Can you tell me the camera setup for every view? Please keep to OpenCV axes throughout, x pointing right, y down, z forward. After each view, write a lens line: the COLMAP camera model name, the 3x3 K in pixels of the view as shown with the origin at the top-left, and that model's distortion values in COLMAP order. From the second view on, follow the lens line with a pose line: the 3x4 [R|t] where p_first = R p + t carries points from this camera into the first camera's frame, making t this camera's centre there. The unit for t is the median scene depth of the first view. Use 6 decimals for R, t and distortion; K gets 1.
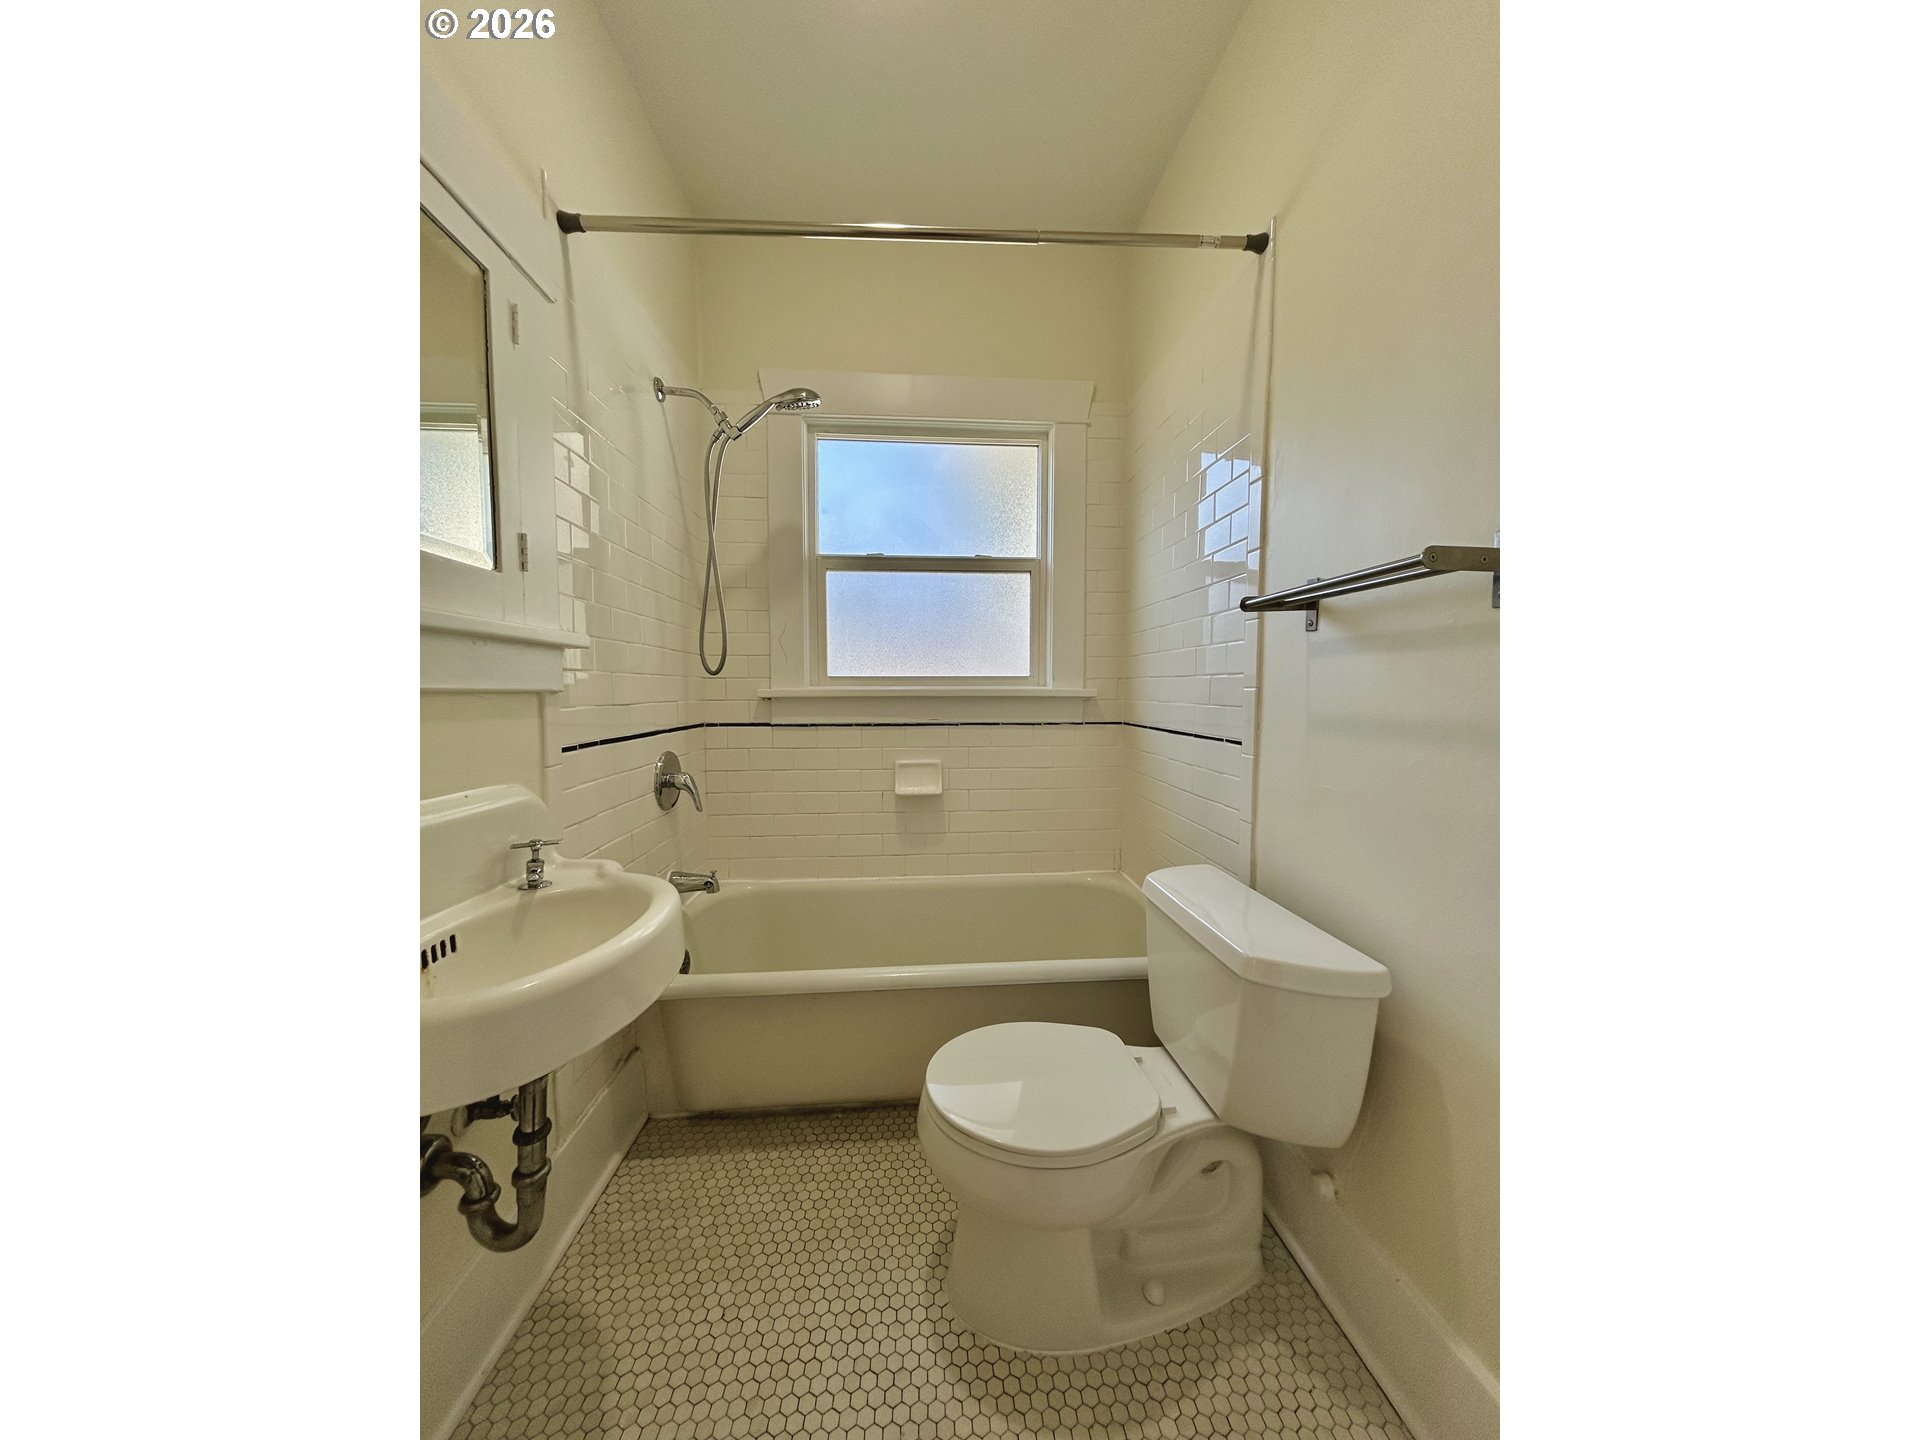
lens RADIAL K [[579.0, 0, 960.0], [0, 579.0, 720.0], [0, 0, 1]] dist [0.000344, 0.000004]
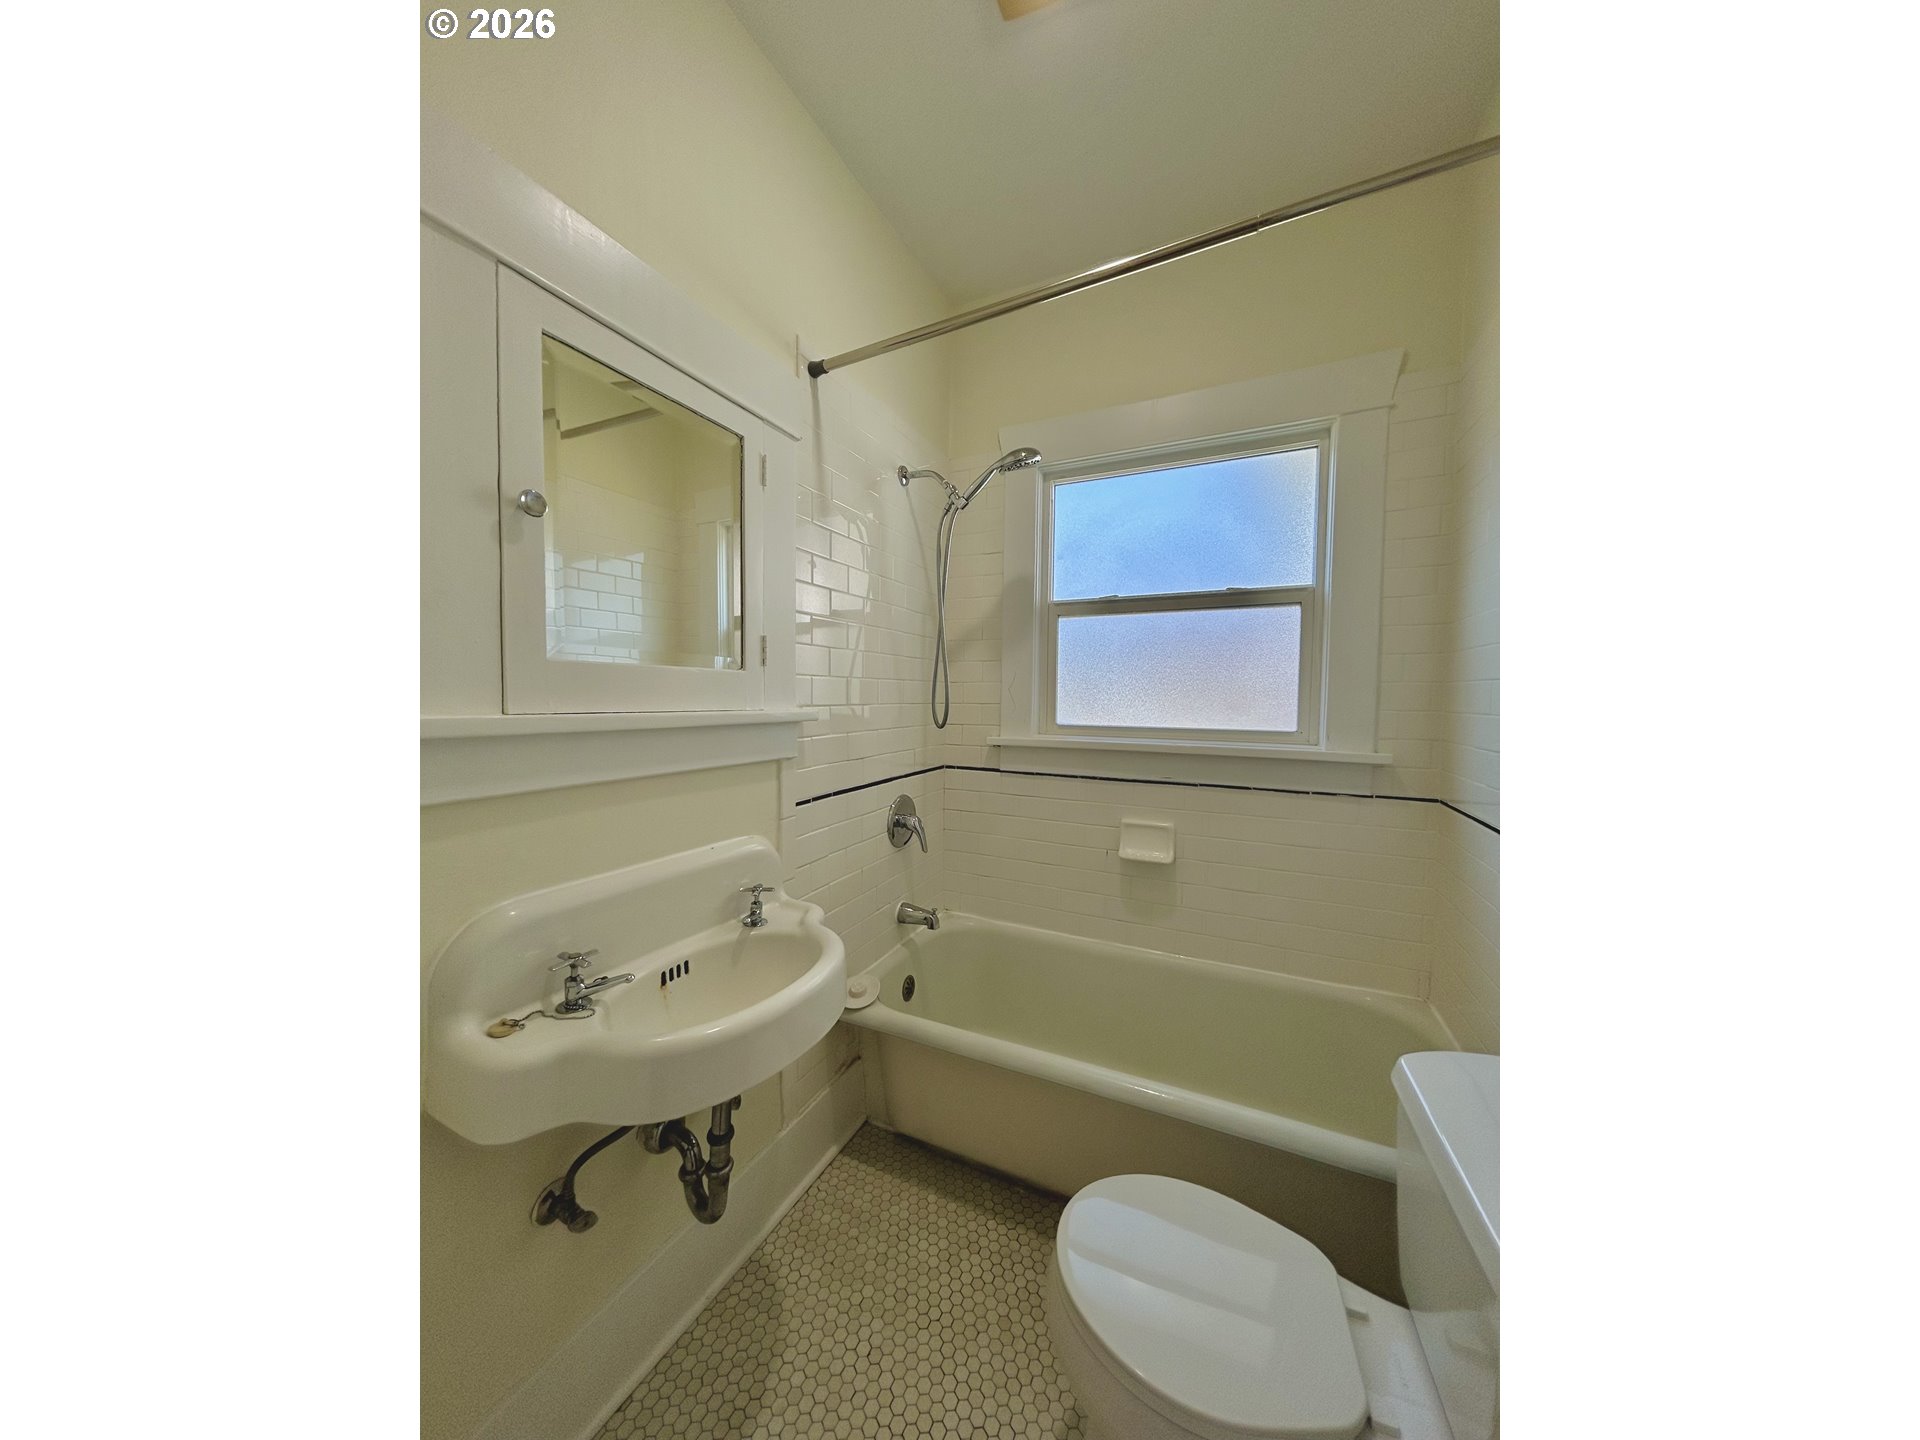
lens RADIAL K [[579.0, 0, 960.0], [0, 579.0, 720.0], [0, 0, 1]] dist [0.000344, 0.000004]
pose [[0.867777, 0.031774, -0.495937, 0.153455], [-0.035736, 0.999360, 0.001497, -0.103094], [0.495668, 0.016424, 0.868357, 0.084497]]
